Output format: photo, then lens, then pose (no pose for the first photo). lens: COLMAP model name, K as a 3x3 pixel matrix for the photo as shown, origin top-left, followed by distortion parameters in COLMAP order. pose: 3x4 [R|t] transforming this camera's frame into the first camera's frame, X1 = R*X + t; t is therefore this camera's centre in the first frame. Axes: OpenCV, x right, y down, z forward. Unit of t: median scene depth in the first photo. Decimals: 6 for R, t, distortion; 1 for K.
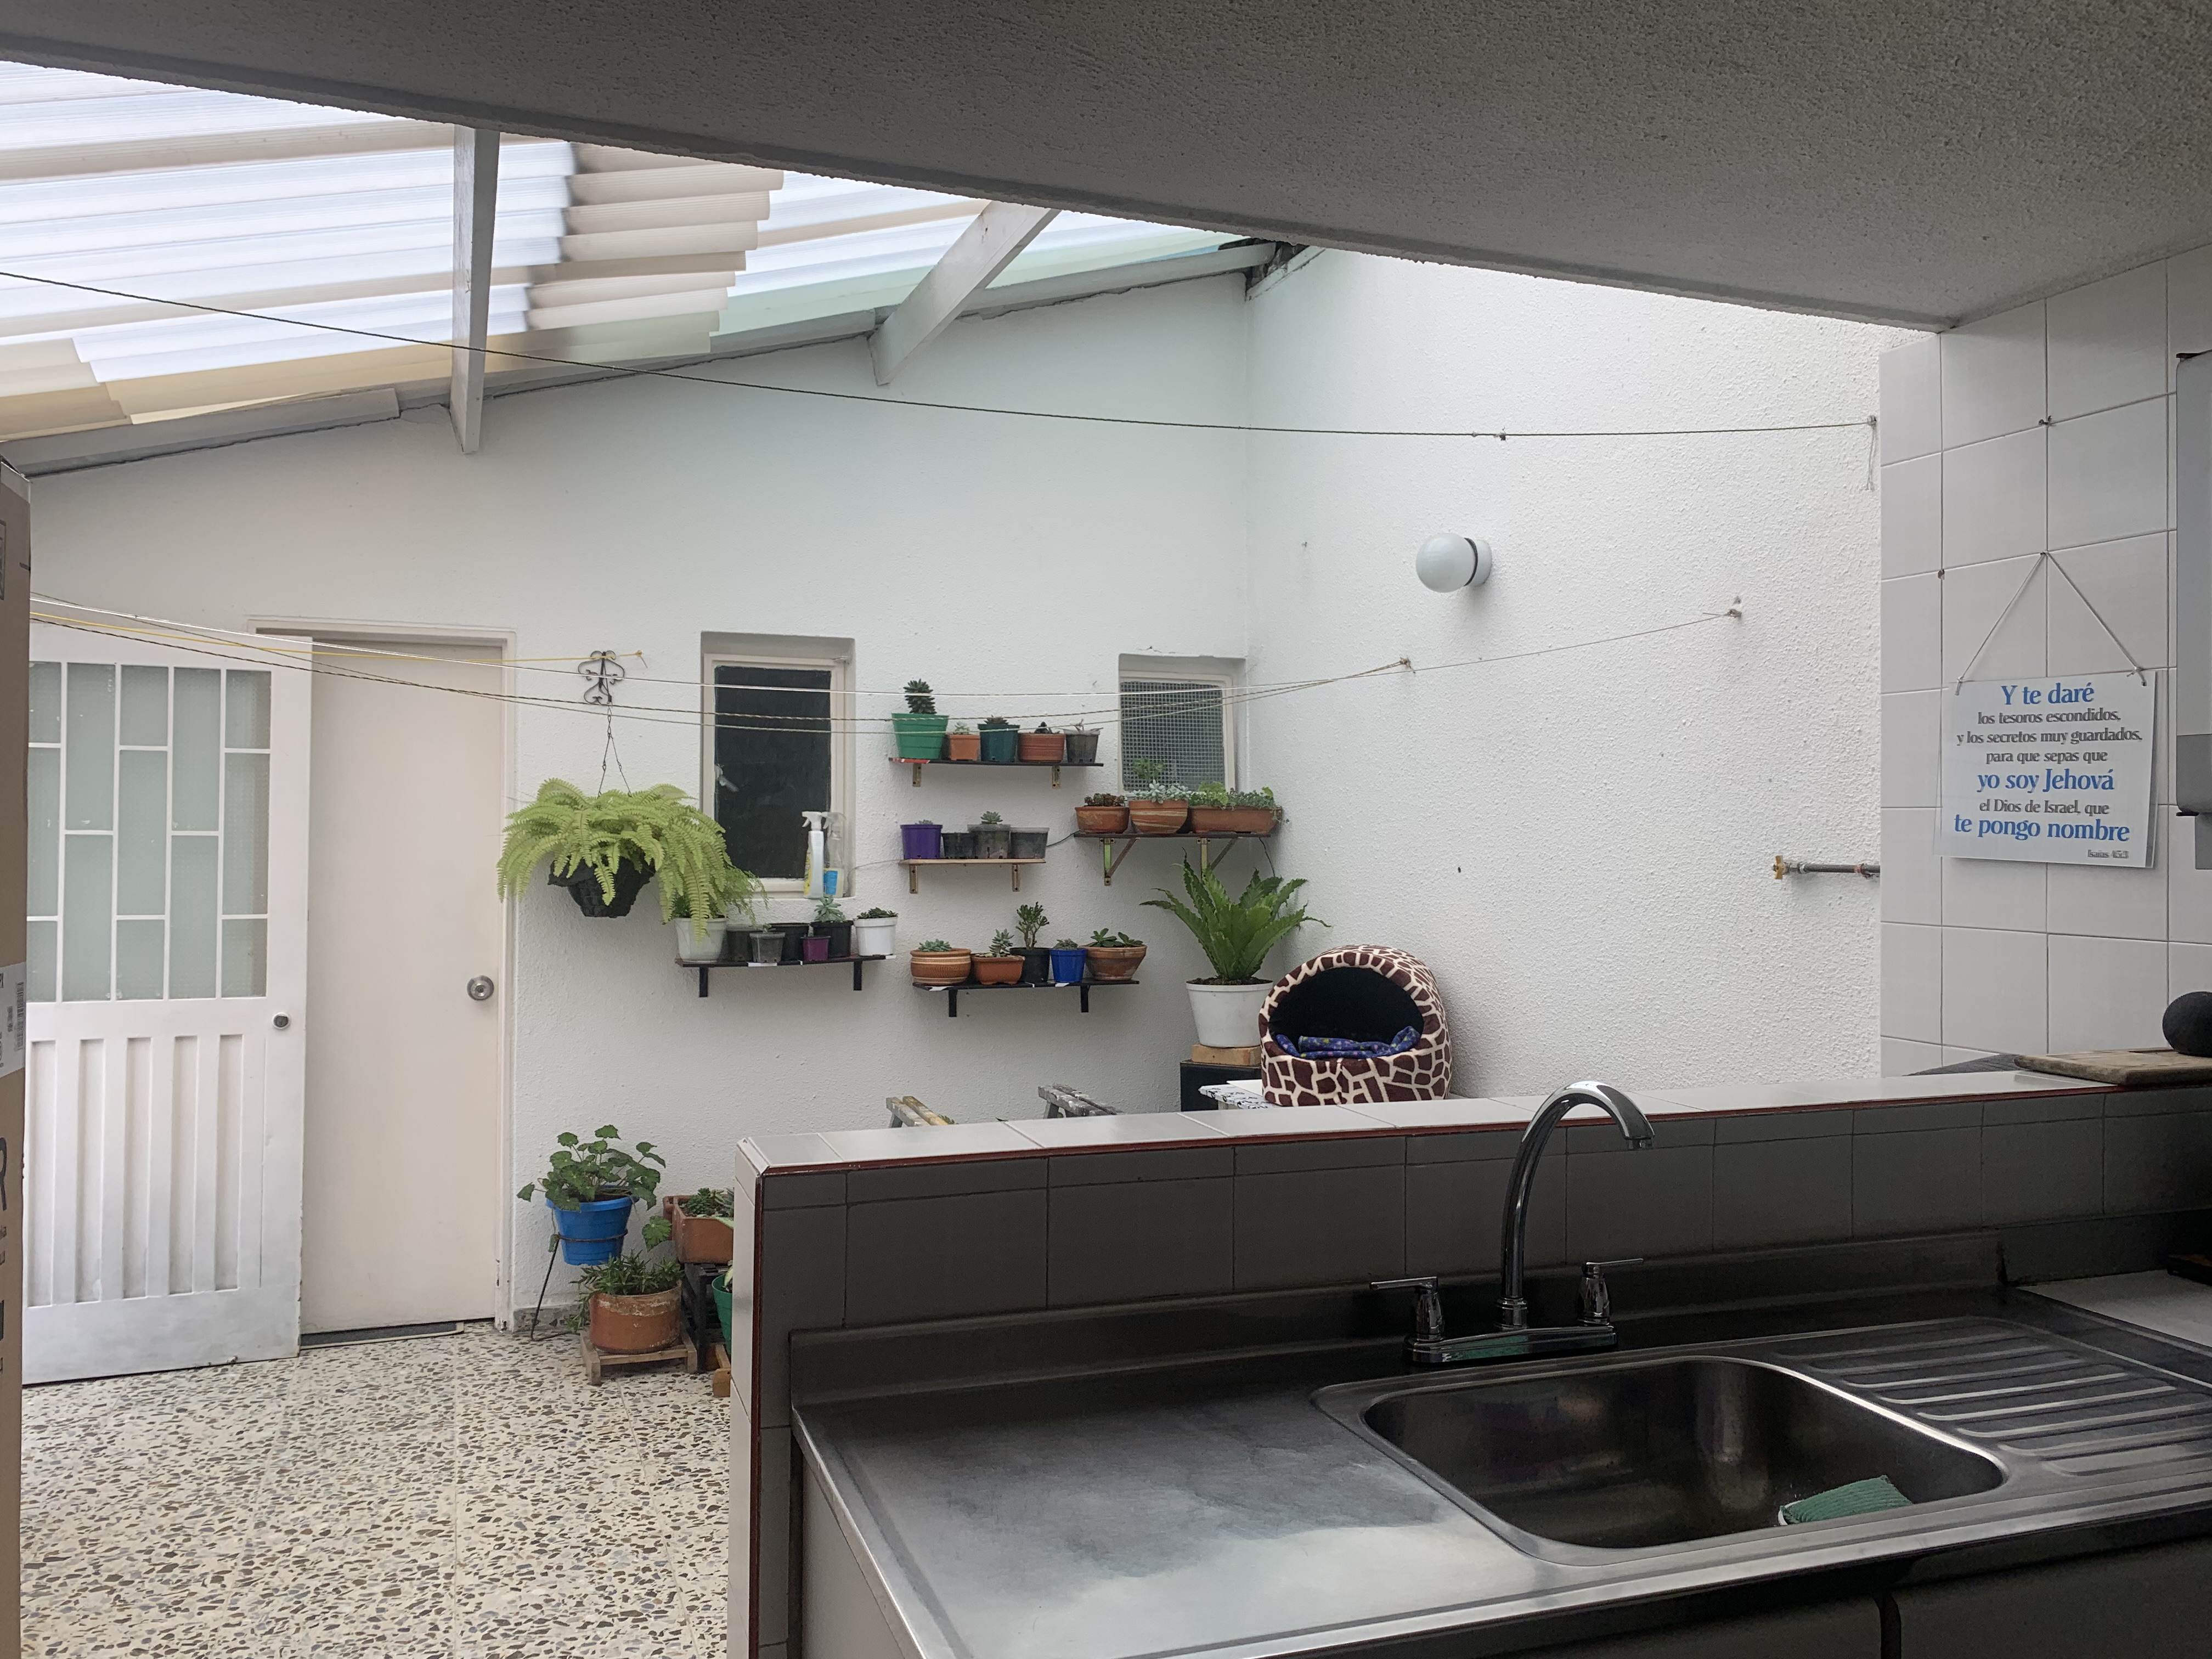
lens RADIAL K [[1681.5, 0, 1090.7], [0, 1681.5, 821.1], [0, 0, 1]] dist [0.130333, -0.286496]
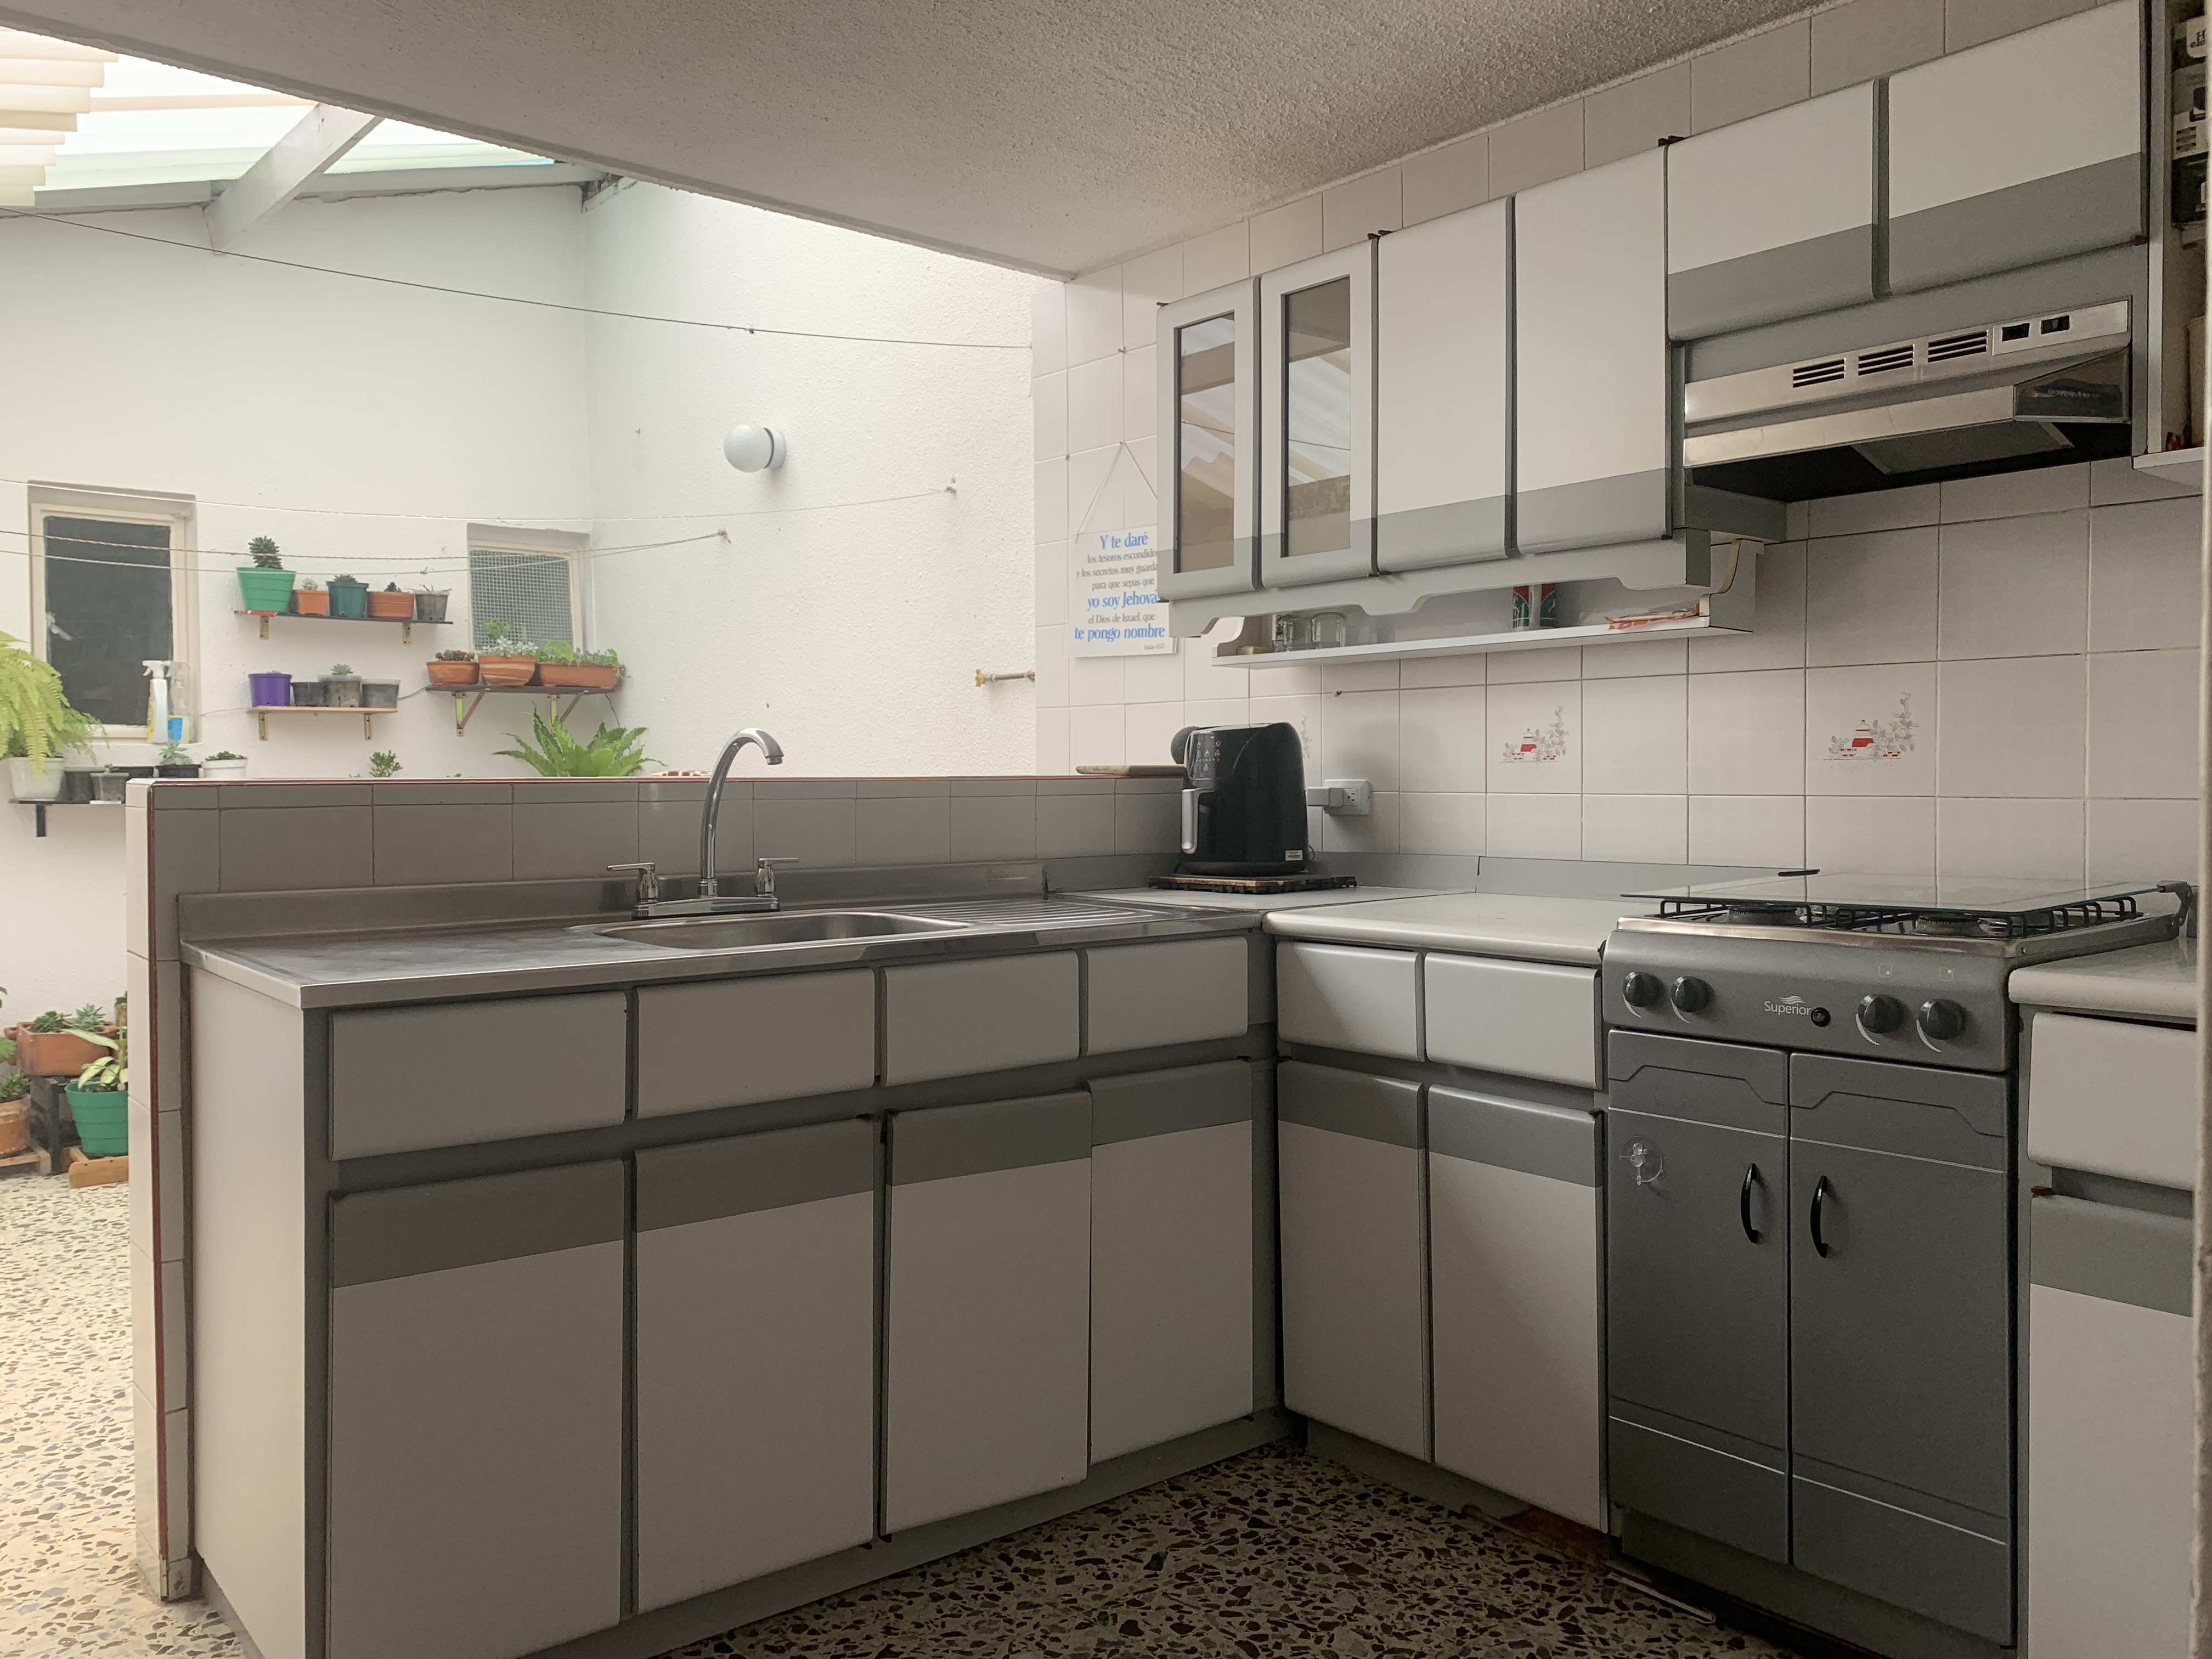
lens RADIAL K [[1689.0, 0, 1079.8], [0, 1689.0, 815.2], [0, 0, 1]] dist [0.017126, -0.013642]
pose [[0.941065, -0.016961, 0.337800, 0.018035], [0.005094, 0.999339, 0.035985, 0.057140], [-0.338187, -0.032143, 0.940530, -0.186721]]
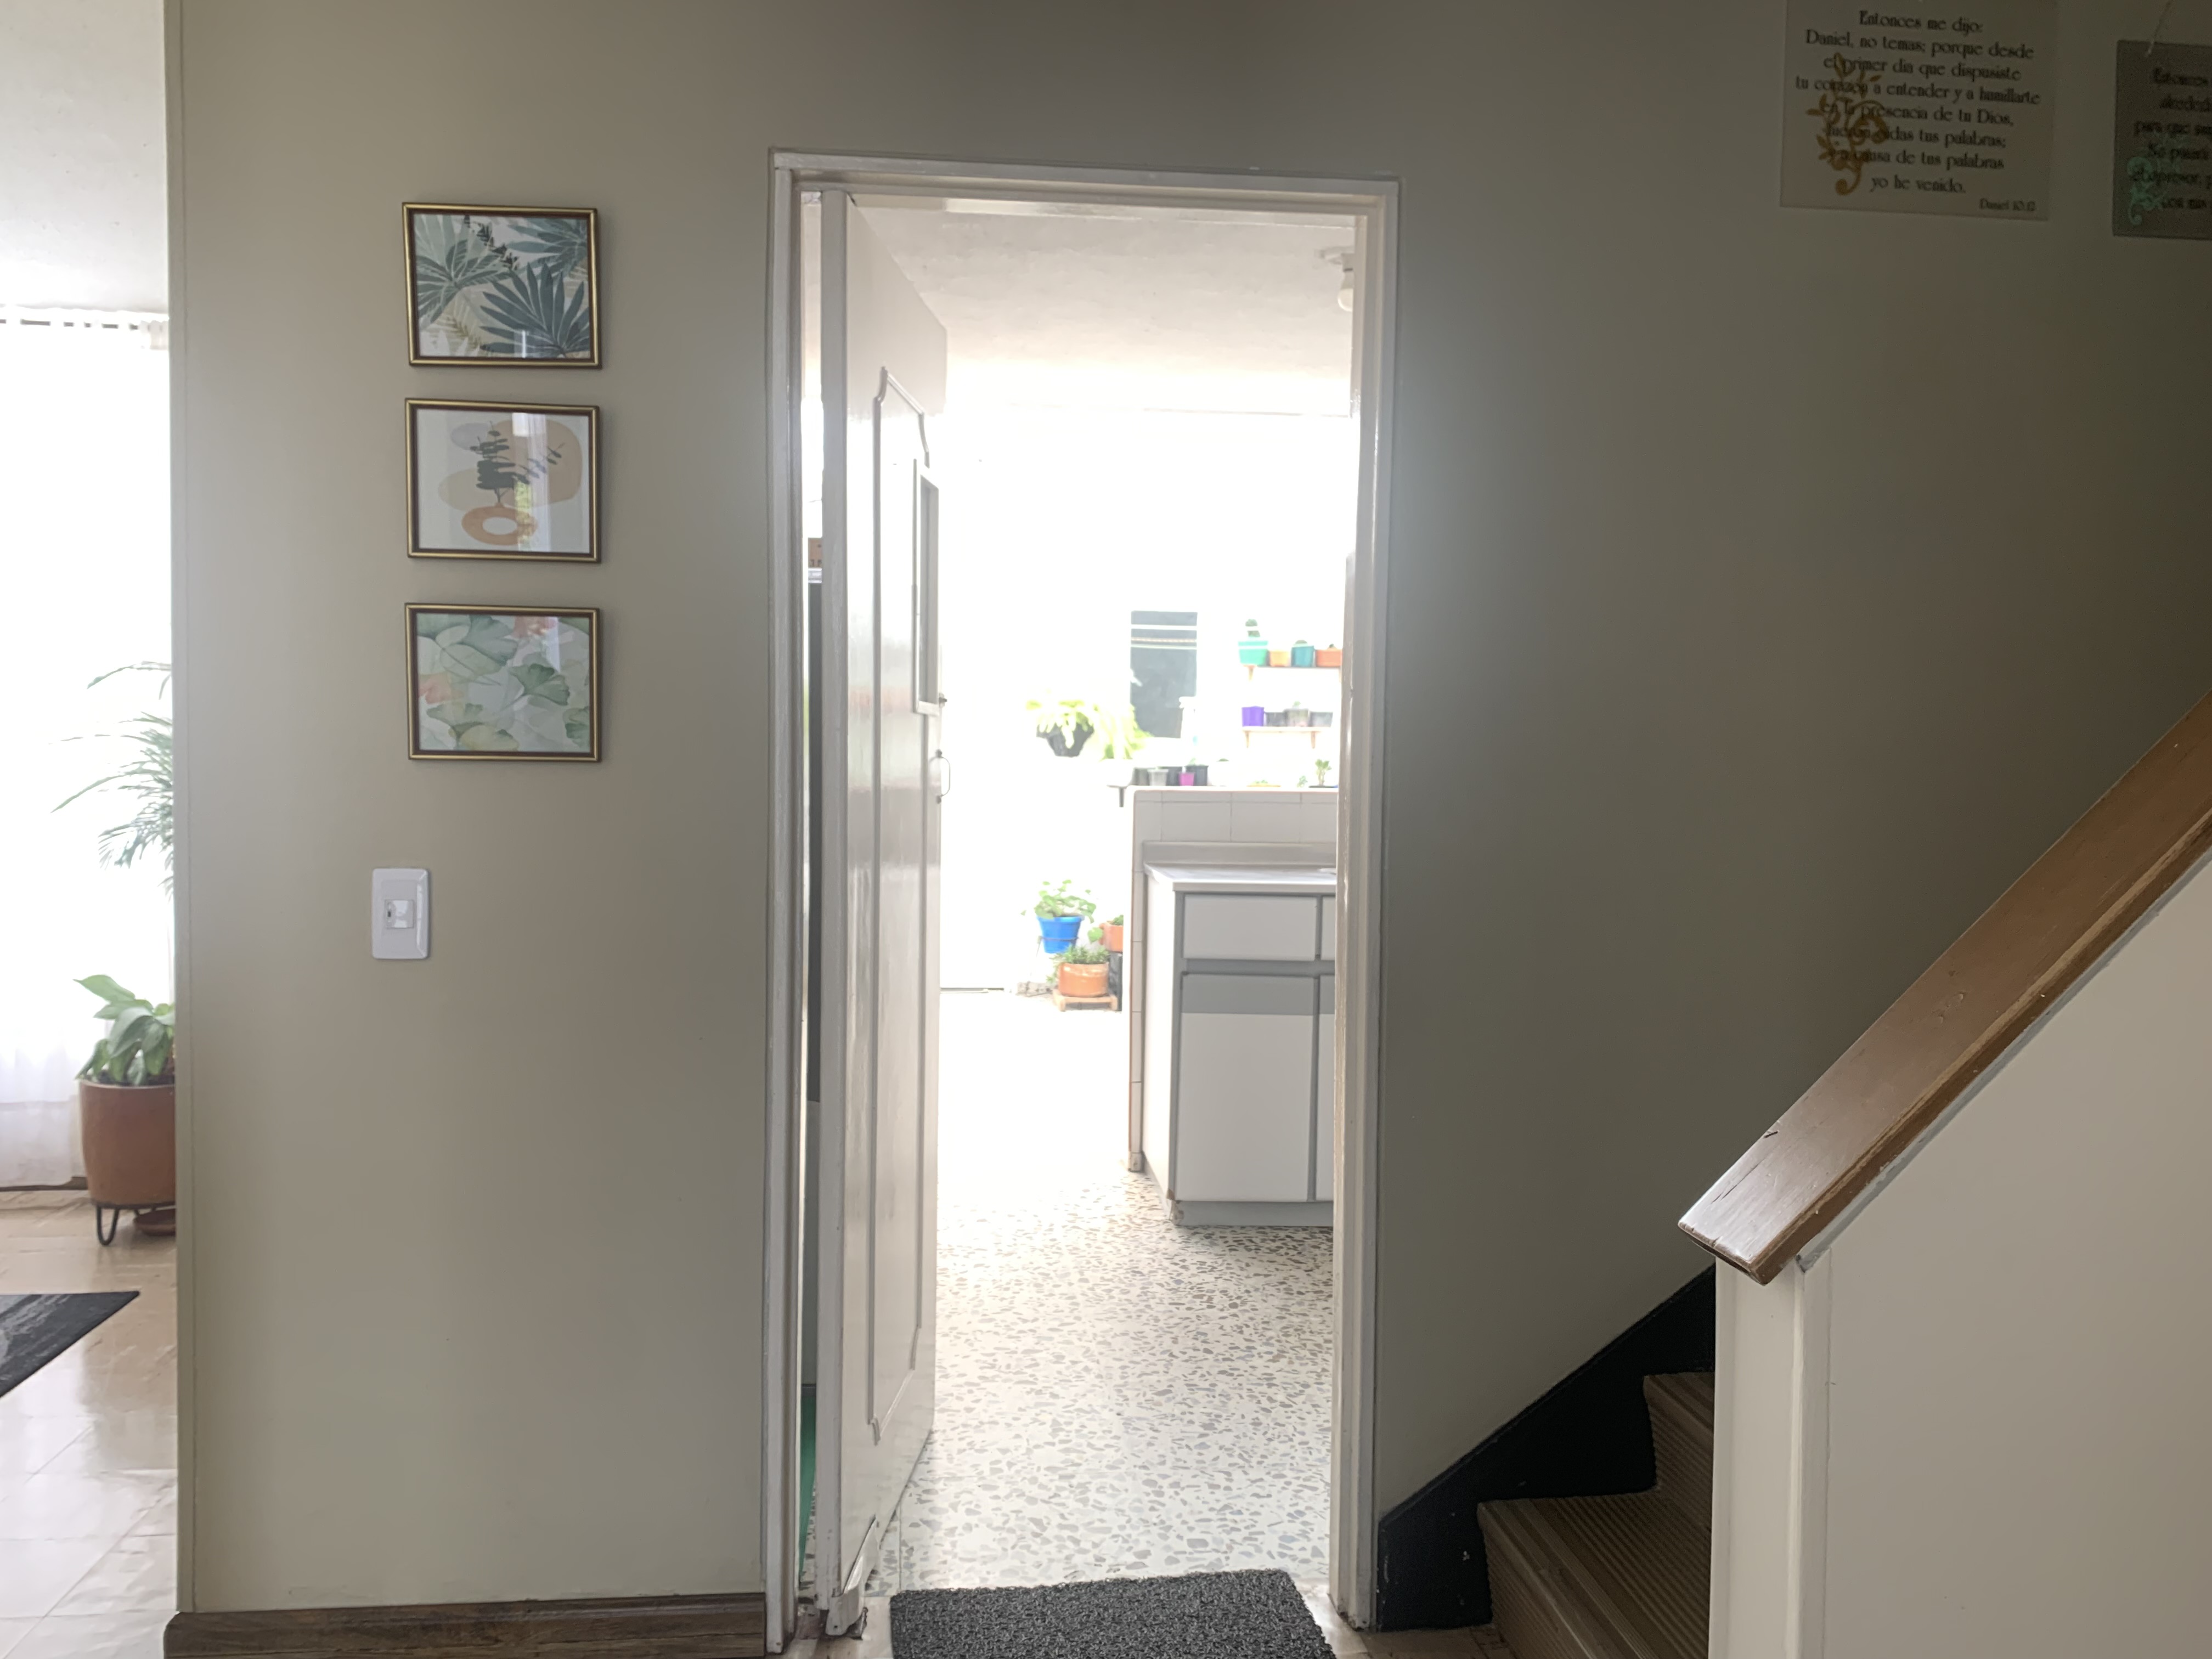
lens RADIAL K [[1694.8, 0, 1071.0], [0, 1694.8, 803.5], [0, 0, 1]] dist [0.039132, -0.003531]
pose [[0.966128, 0.017144, -0.257493, 0.155839], [-0.006770, 0.999131, 0.041121, 0.031305], [0.257974, -0.037985, 0.965405, -0.636469]]
